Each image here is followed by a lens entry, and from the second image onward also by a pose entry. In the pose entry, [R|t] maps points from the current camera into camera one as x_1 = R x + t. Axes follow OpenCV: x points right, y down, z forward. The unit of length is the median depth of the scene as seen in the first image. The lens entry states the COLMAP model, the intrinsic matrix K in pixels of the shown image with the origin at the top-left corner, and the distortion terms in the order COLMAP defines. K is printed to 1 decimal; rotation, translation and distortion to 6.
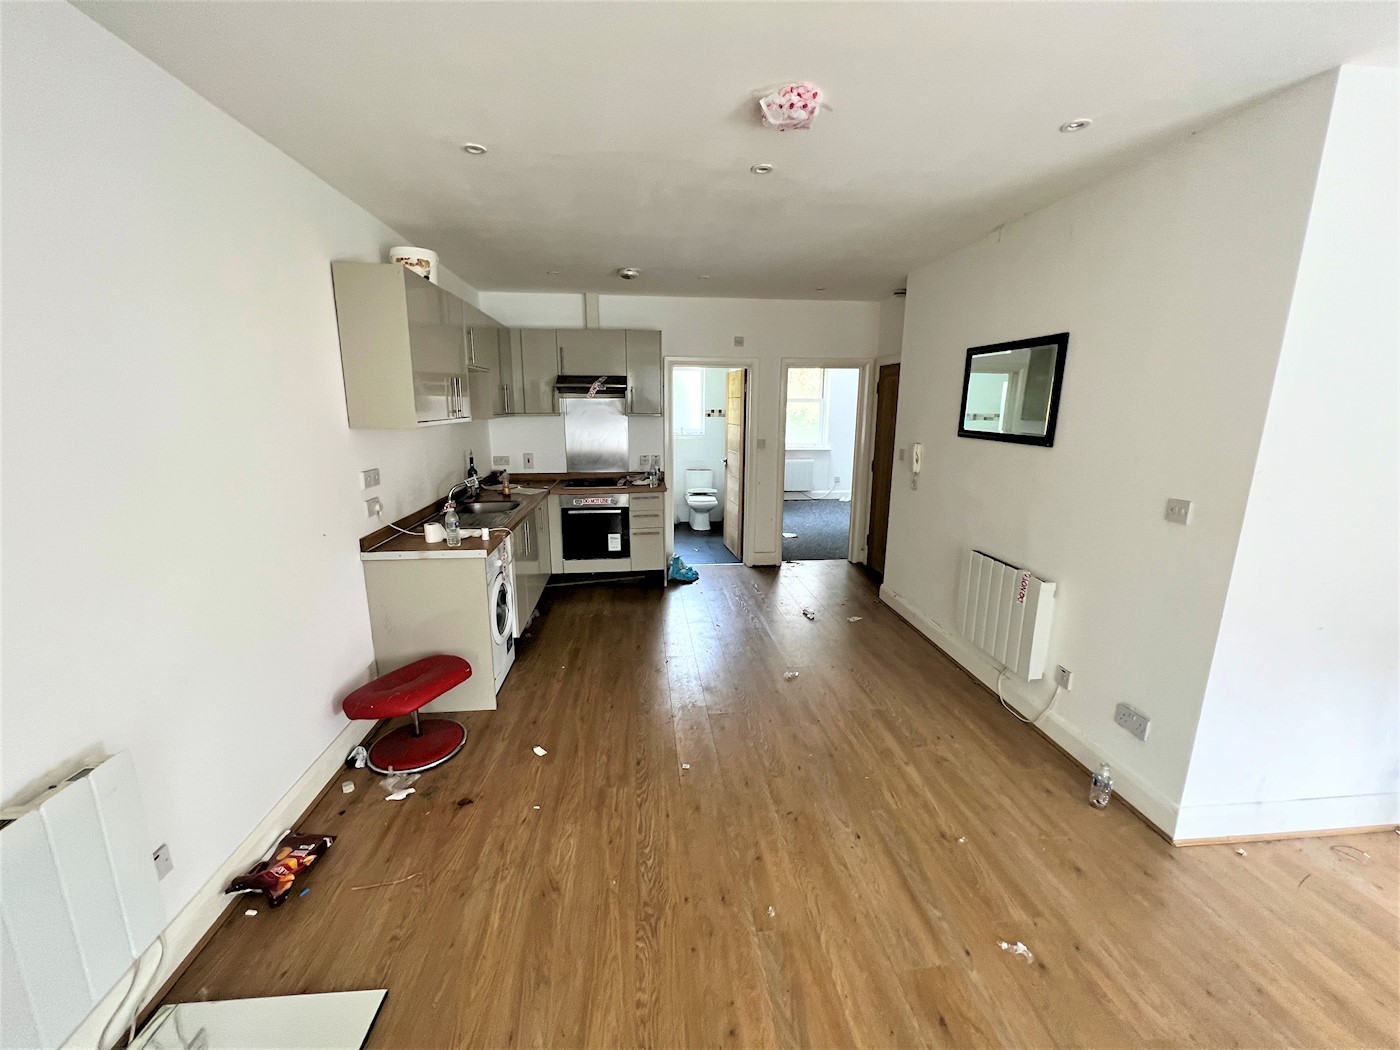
lens RADIAL K [[562.5, 0, 698.3], [0, 562.5, 523.0], [0, 0, 1]] dist [0.003379, -0.001089]
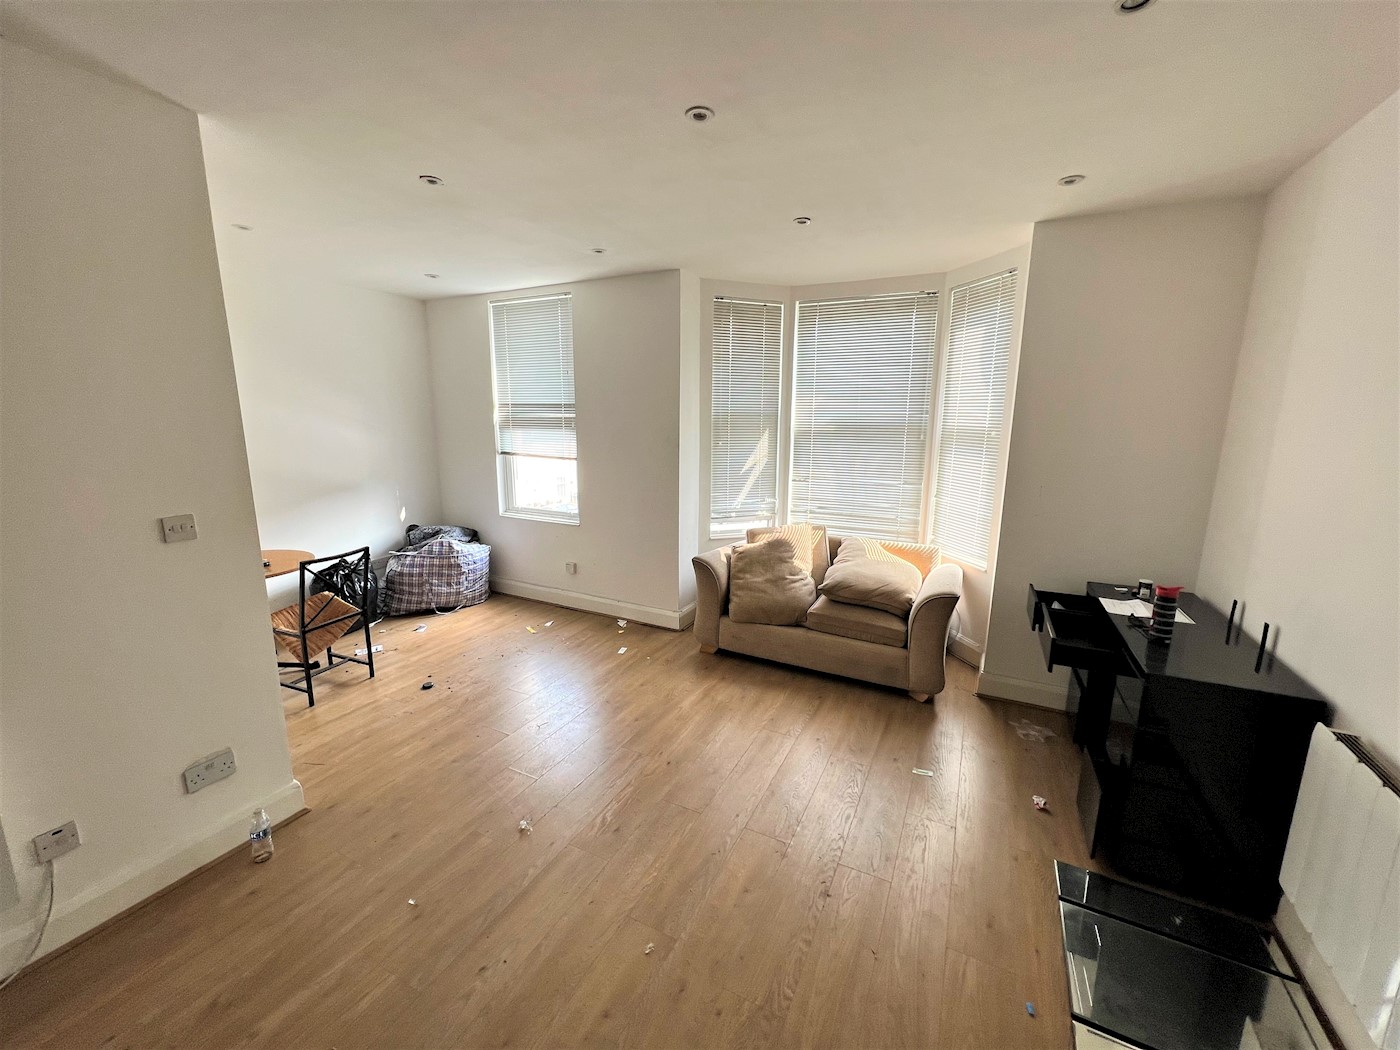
lens RADIAL K [[562.5, 0, 696.5], [0, 562.5, 521.1], [0, 0, 1]] dist [0.003379, -0.001089]
pose [[-0.838238, -0.110249, 0.534044, -0.362634], [0.105274, 0.928207, 0.356860, -0.304939], [-0.535047, 0.355354, -0.766452, 1.426244]]
